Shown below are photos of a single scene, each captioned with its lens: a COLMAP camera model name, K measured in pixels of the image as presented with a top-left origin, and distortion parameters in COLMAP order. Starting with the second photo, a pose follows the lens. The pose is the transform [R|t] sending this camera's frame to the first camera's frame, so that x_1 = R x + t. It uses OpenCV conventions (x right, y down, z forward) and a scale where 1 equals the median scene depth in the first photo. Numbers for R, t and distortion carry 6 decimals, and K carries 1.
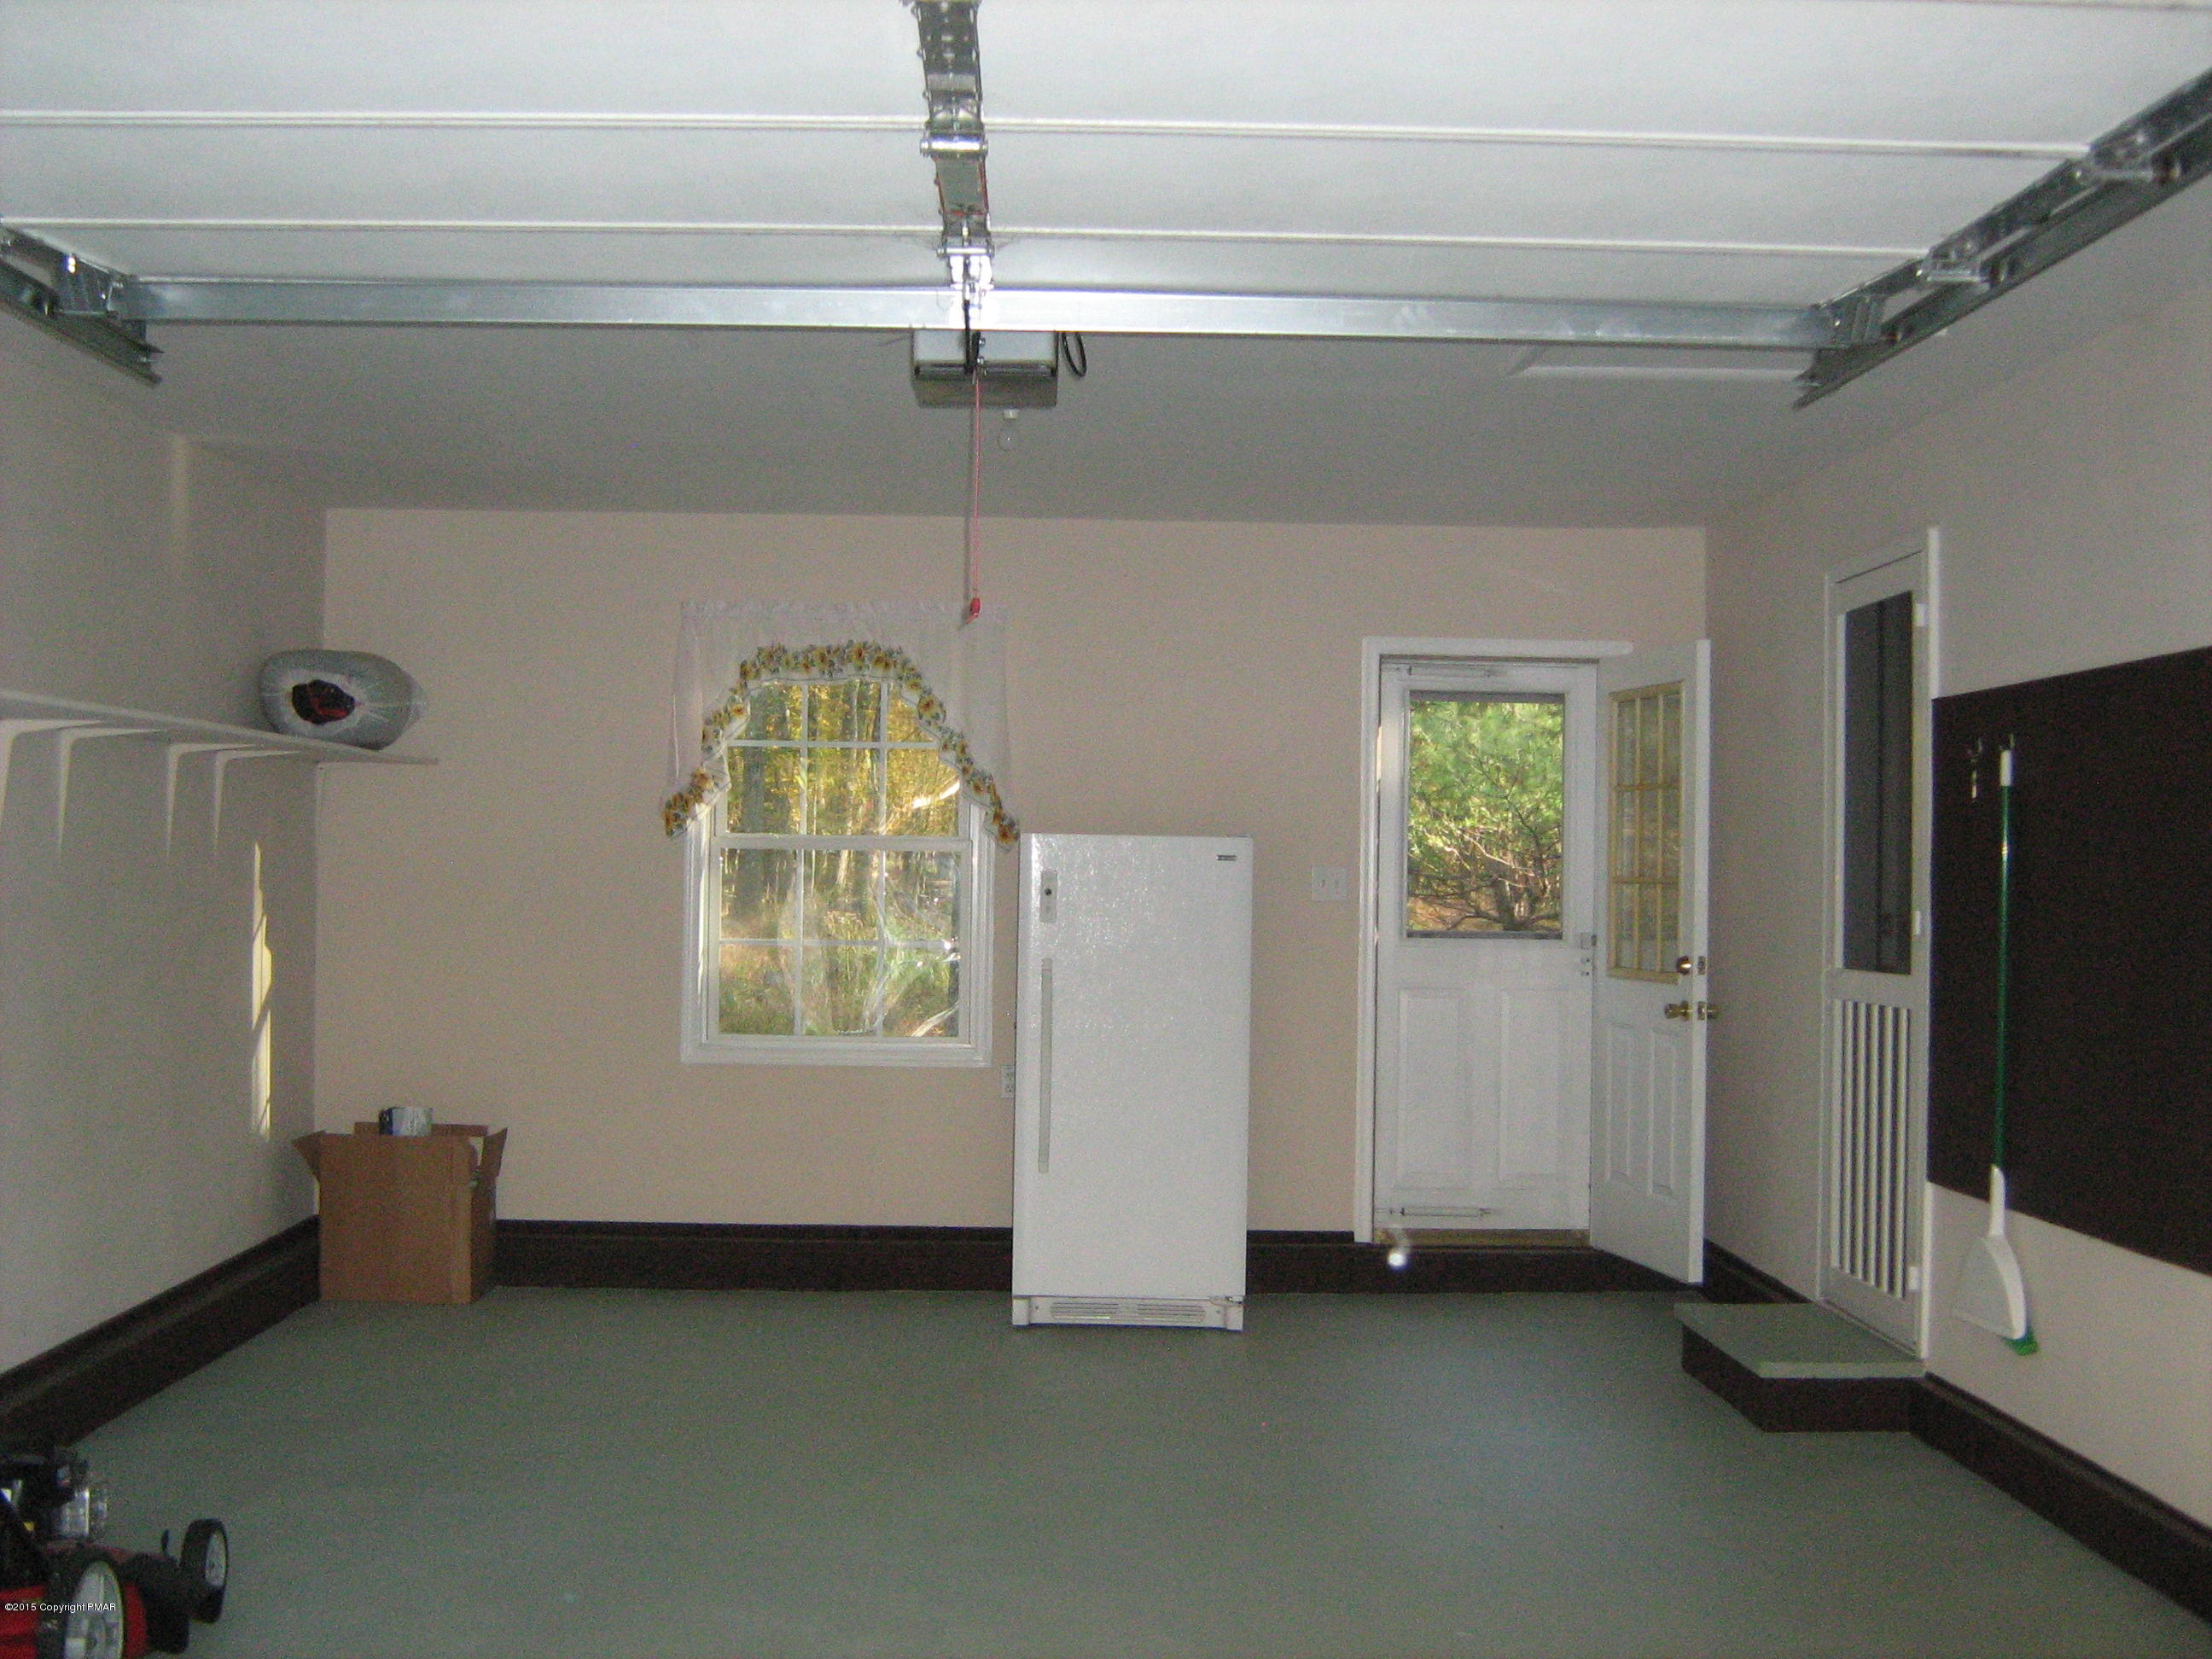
lens RADIAL K [[2578.3, 0, 1106.0], [0, 2578.3, 829.5], [0, 0, 1]] dist [-0.120596, 0.034237]
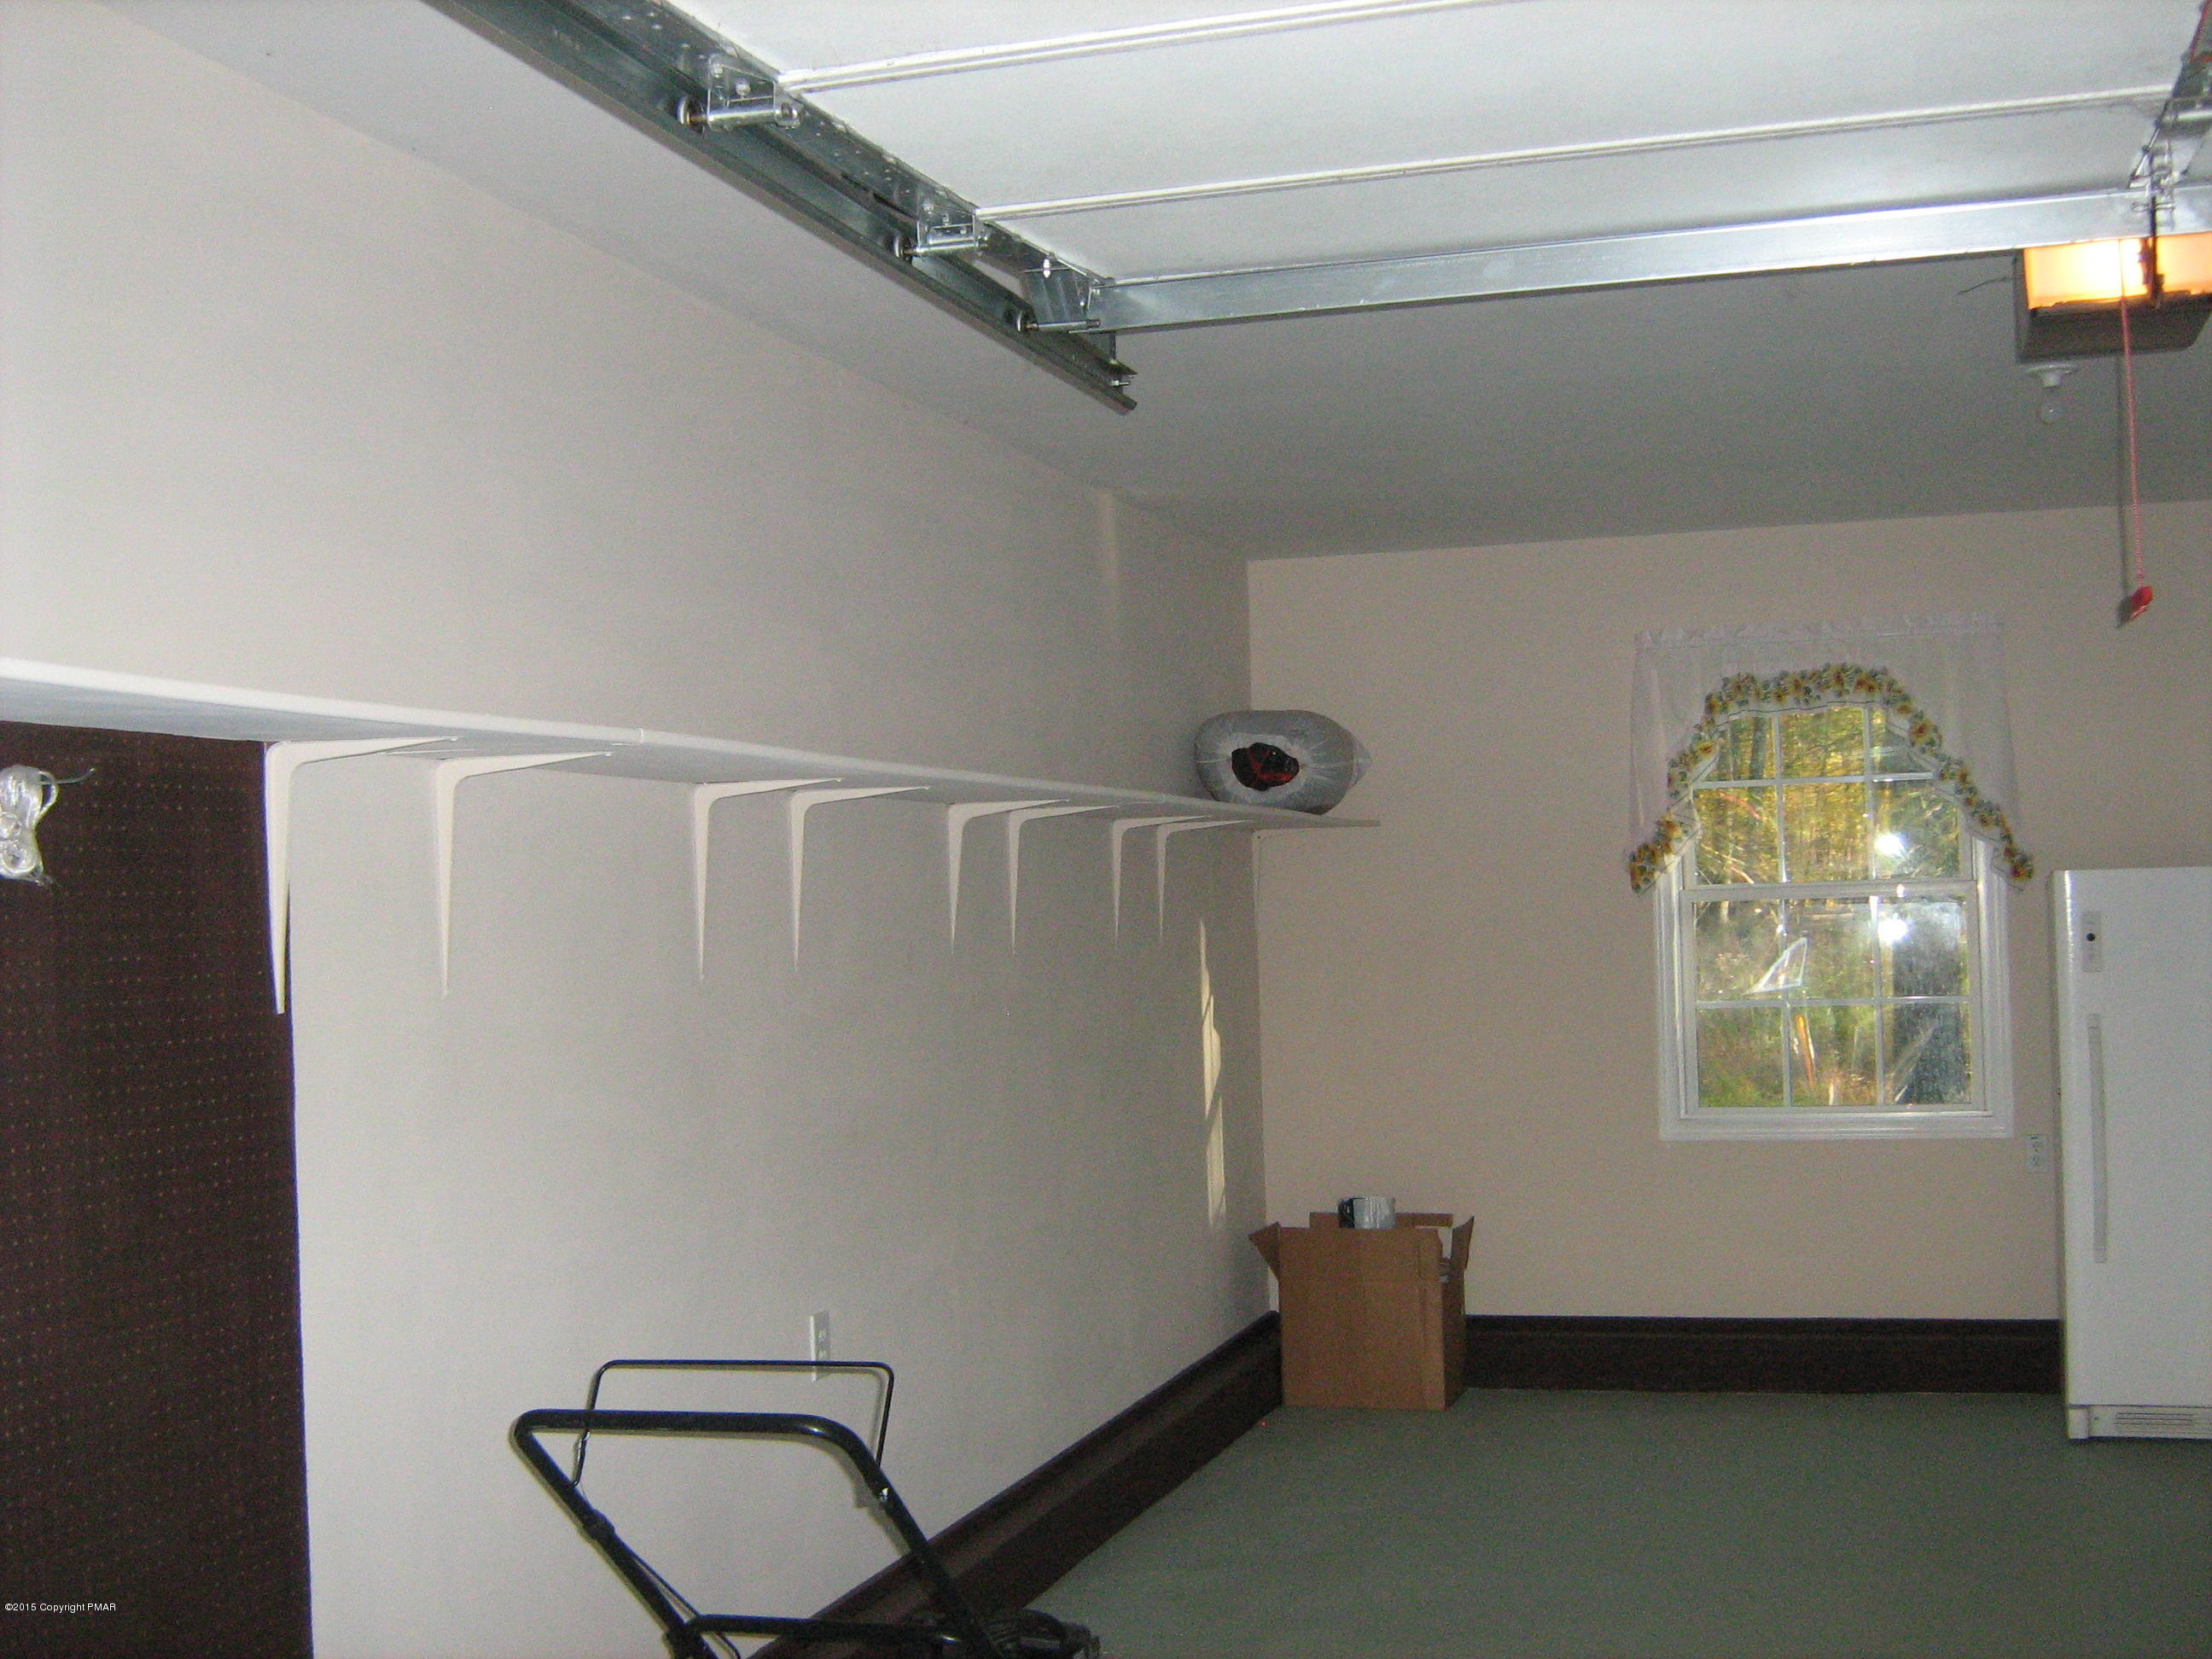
lens RADIAL K [[2578.3, 0, 1106.0], [0, 2578.3, 829.5], [0, 0, 1]] dist [-0.120596, 0.034237]
pose [[0.944812, -0.051957, -0.323467, -0.054408], [0.046351, 0.998612, -0.025014, -0.005533], [0.324318, 0.008640, 0.945909, 0.083940]]
